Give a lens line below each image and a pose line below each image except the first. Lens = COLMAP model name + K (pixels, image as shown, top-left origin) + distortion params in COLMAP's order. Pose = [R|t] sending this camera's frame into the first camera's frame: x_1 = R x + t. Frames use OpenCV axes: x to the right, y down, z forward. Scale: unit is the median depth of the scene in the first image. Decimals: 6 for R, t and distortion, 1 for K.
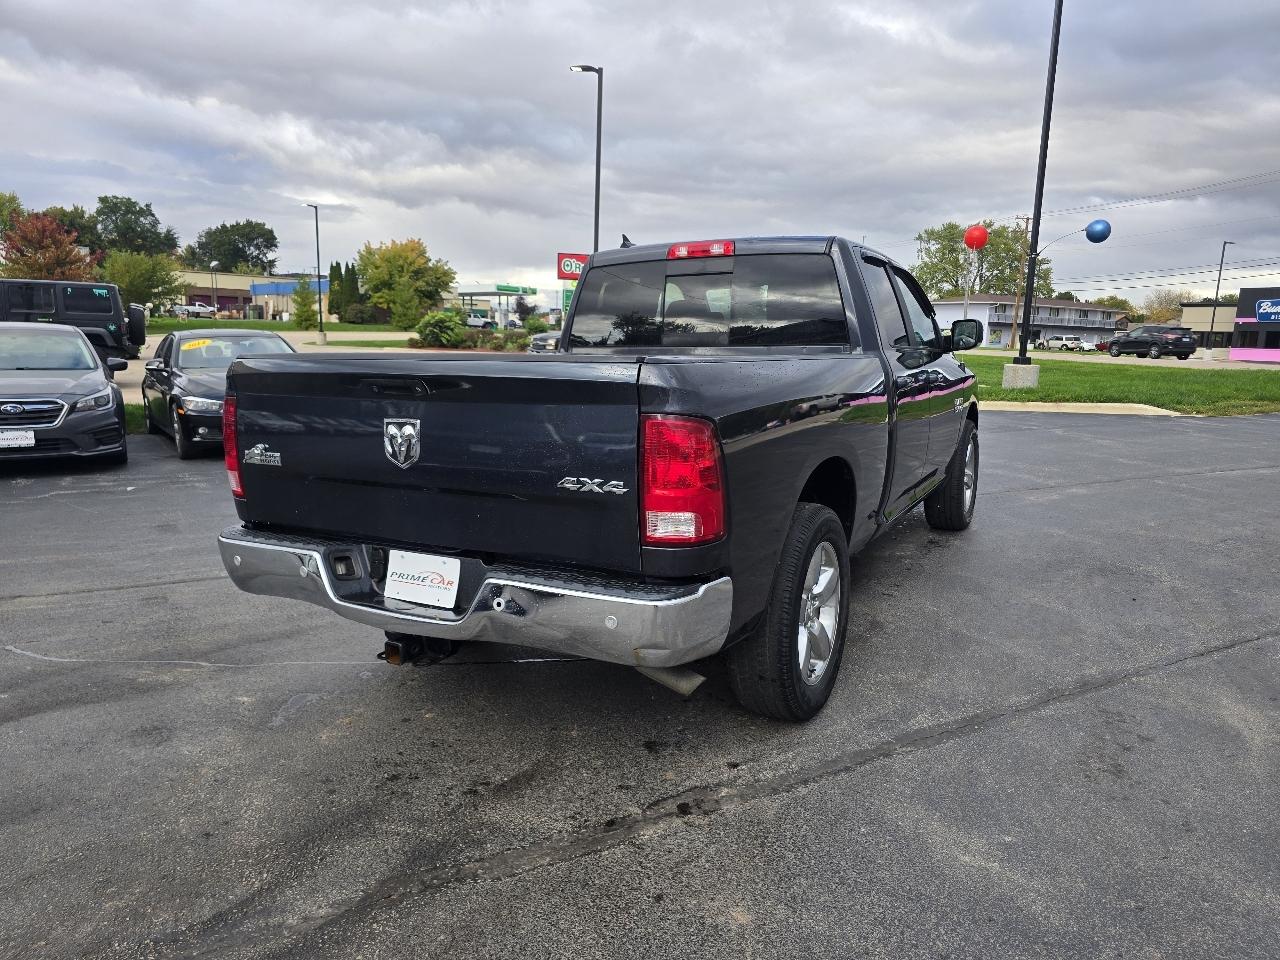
lens RADIAL K [[851.9, 0, 662.3], [0, 851.9, 481.1], [0, 0, 1]] dist [0.051299, -0.053028]
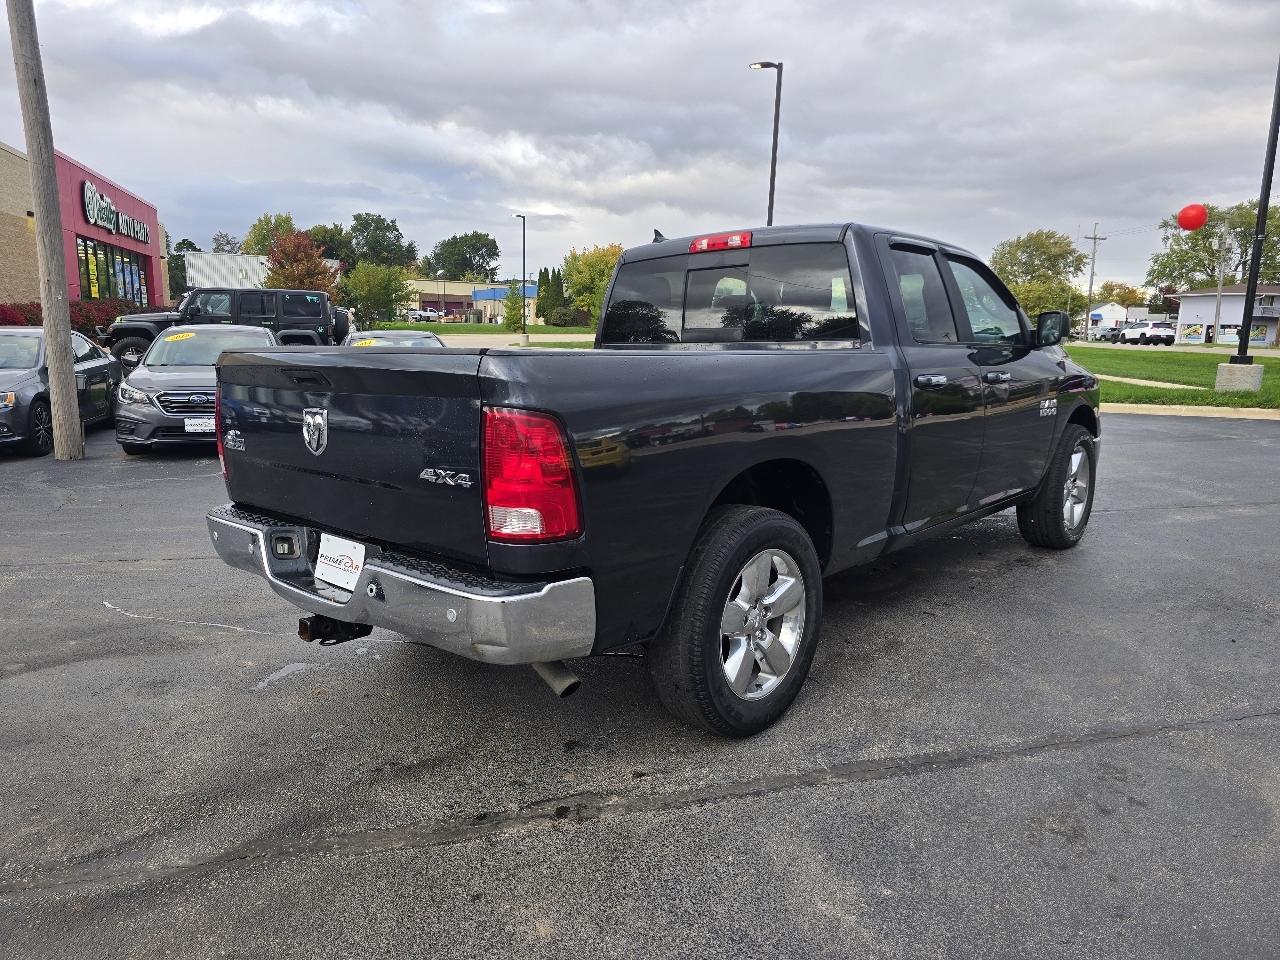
lens RADIAL K [[847.1, 0, 647.1], [0, 847.1, 481.2], [0, 0, 1]] dist [0.057104, -0.045503]
pose [[0.969480, 0.036573, -0.242426, 0.075408], [-0.036330, 0.999325, 0.005474, -0.000928], [0.242463, 0.003500, 0.970154, 0.016899]]
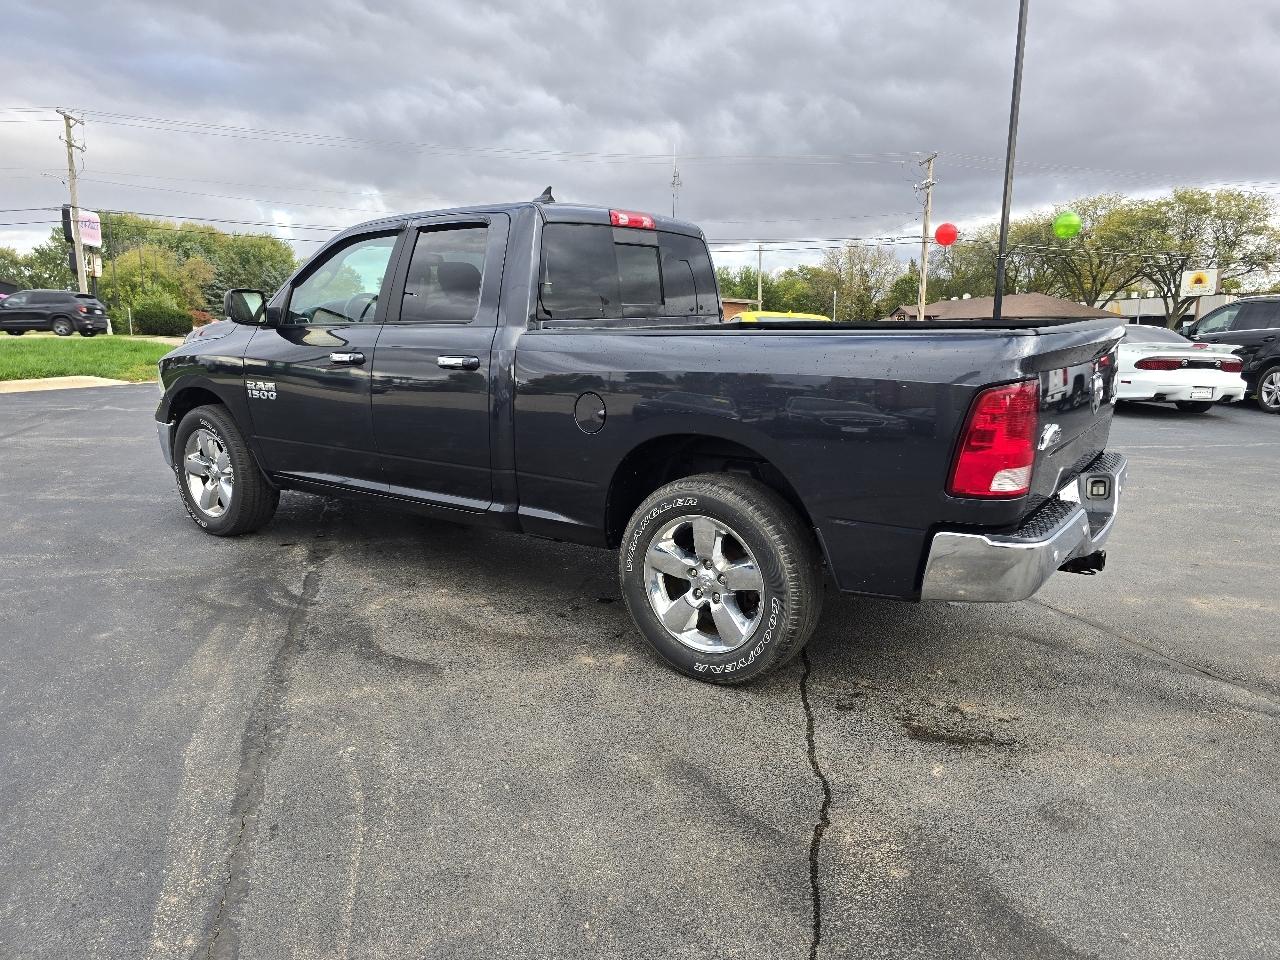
lens RADIAL K [[851.0, 0, 640.3], [0, 851.0, 460.0], [0, 0, 1]] dist [0.056105, -0.045998]
pose [[0.147209, -0.173539, 0.973763, -0.352912], [0.161194, 0.975536, 0.149486, -0.052367], [-0.975882, 0.134959, 0.171581, 0.310598]]
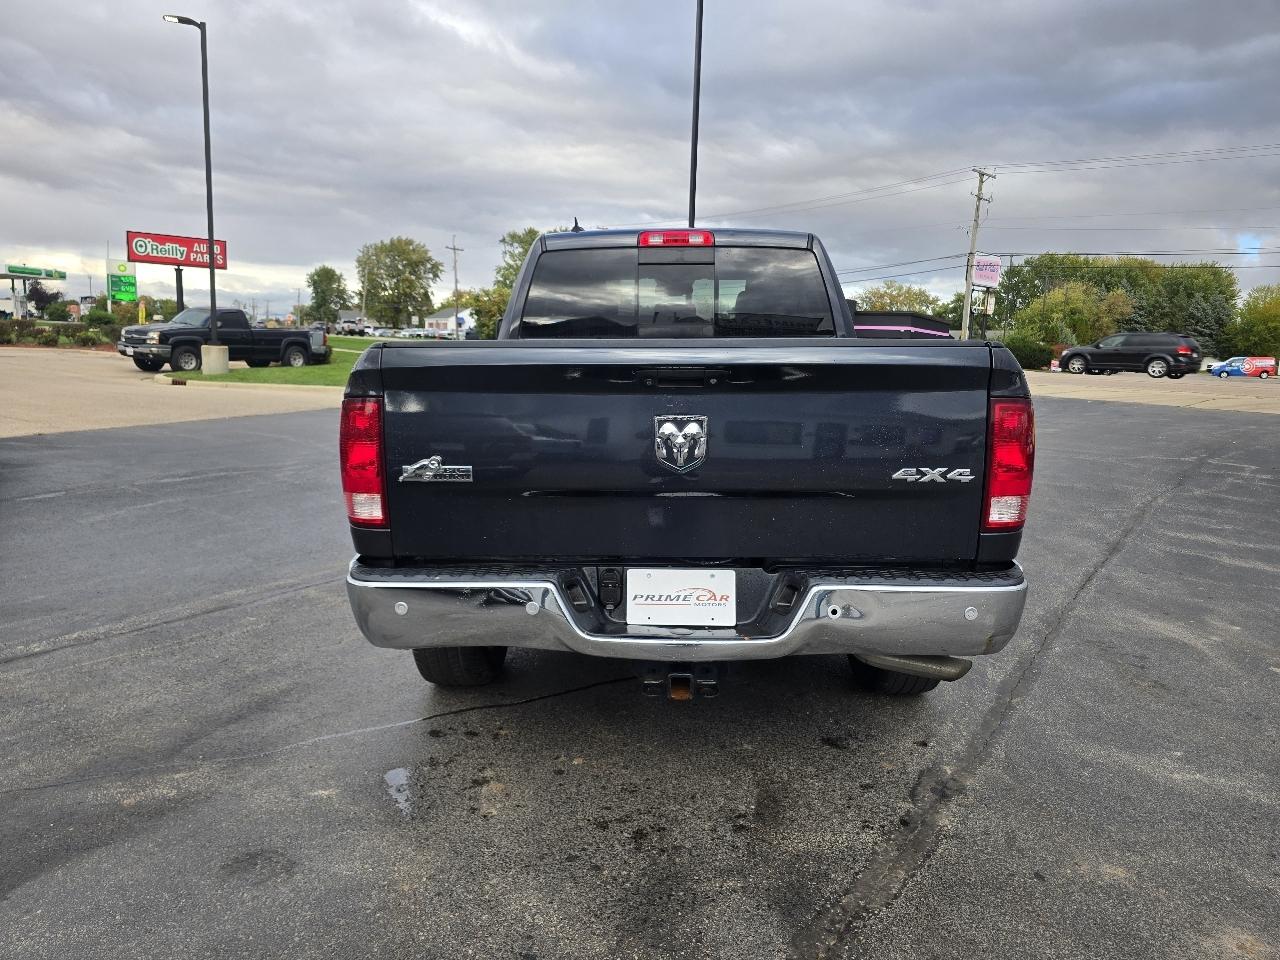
lens RADIAL K [[847.1, 0, 647.1], [0, 847.1, 481.2], [0, 0, 1]] dist [0.057104, -0.045503]
pose [[0.898867, -0.066027, 0.433219, -0.153100], [0.064943, 0.997739, 0.017319, -0.004970], [-0.433383, 0.012567, 0.901122, 0.052468]]
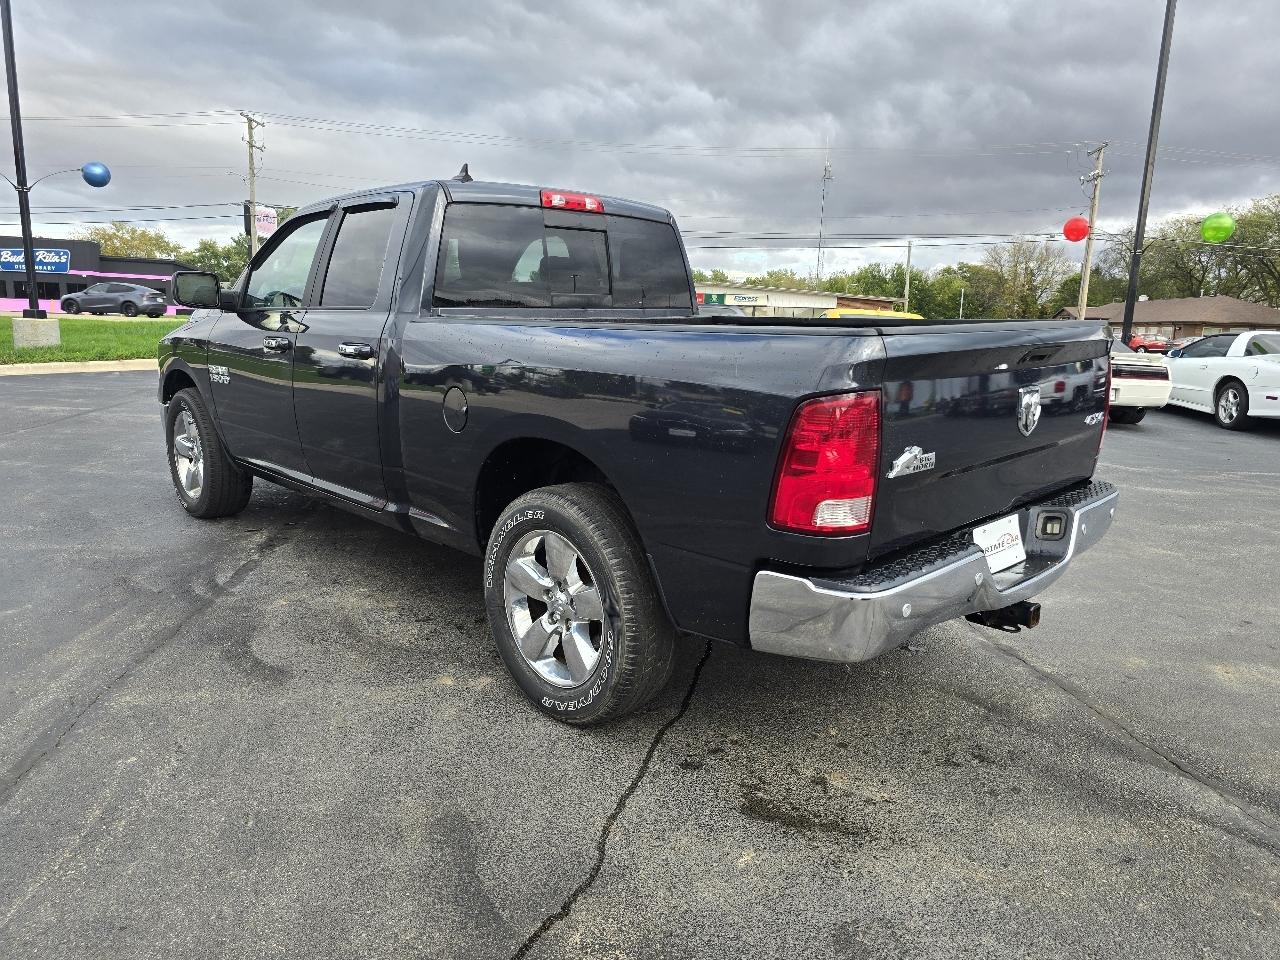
lens RADIAL K [[851.0, 0, 640.3], [0, 851.0, 460.0], [0, 0, 1]] dist [0.056105, -0.045998]
pose [[0.309477, -0.167083, 0.936113, -0.303192], [0.136941, 0.982011, 0.130003, -0.038970], [-0.940995, 0.087959, 0.326790, 0.237867]]
